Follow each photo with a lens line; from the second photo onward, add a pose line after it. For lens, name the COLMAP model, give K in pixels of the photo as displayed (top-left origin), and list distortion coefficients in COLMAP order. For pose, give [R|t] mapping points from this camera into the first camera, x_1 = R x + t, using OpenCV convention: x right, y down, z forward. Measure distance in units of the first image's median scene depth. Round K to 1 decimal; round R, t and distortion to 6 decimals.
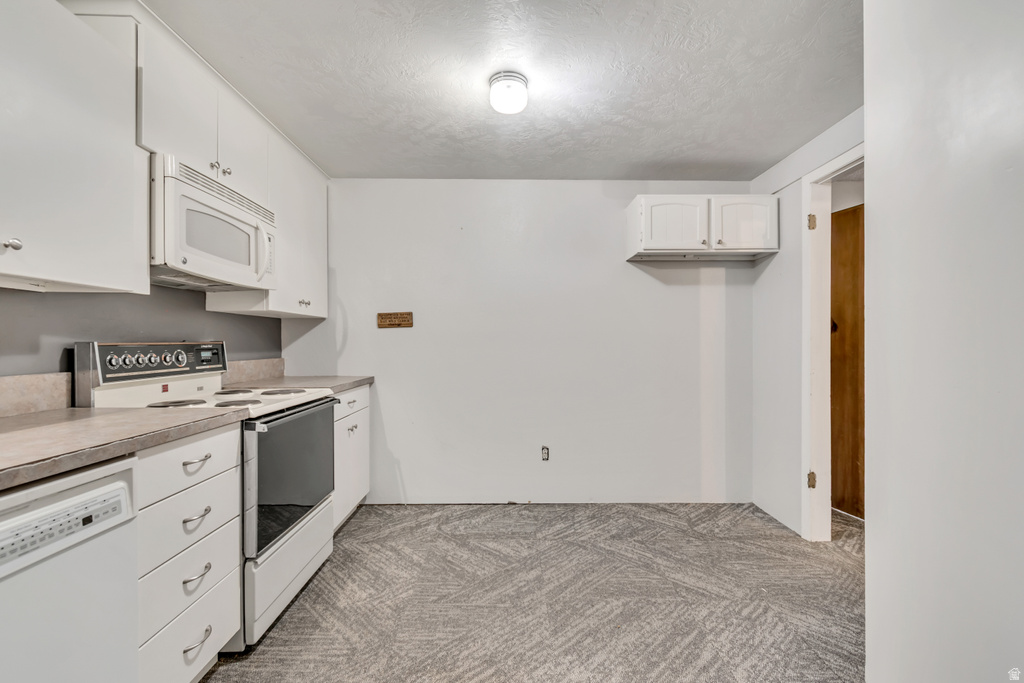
lens RADIAL K [[459.3, 0, 511.9], [0, 459.3, 347.9], [0, 0, 1]] dist [0.004676, 0.000533]
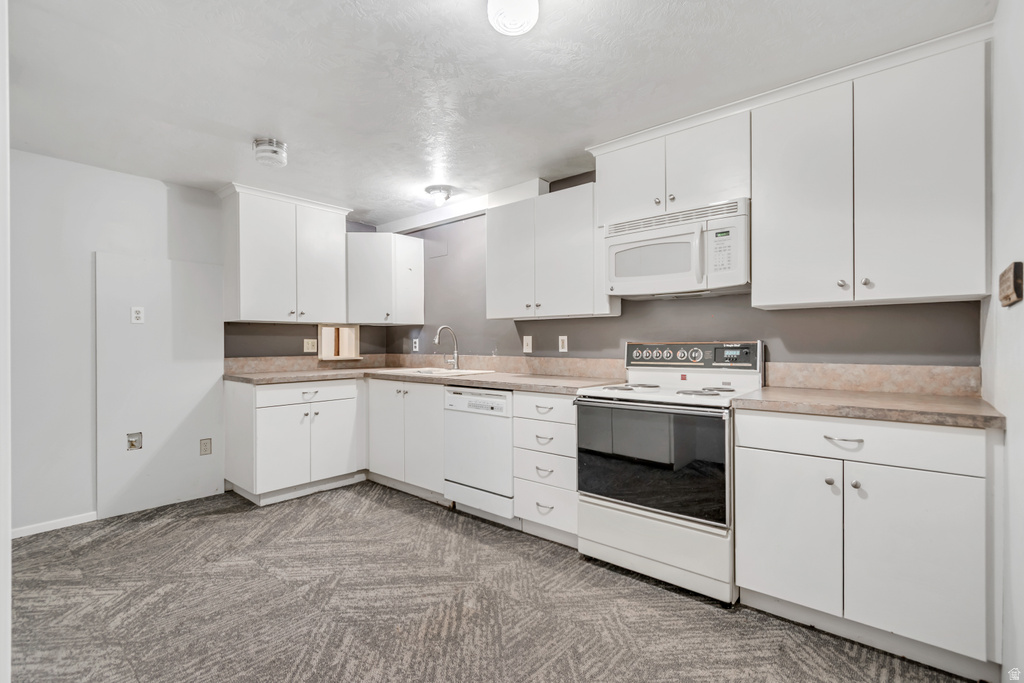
lens RADIAL K [[459.3, 0, 511.7], [0, 459.3, 336.7], [0, 0, 1]] dist [0.004676, 0.000533]
pose [[-0.648882, -0.003901, -0.760879, 0.569273], [-0.001978, 0.999992, -0.003439, -0.022420], [0.760886, -0.000727, -0.648885, 1.493314]]
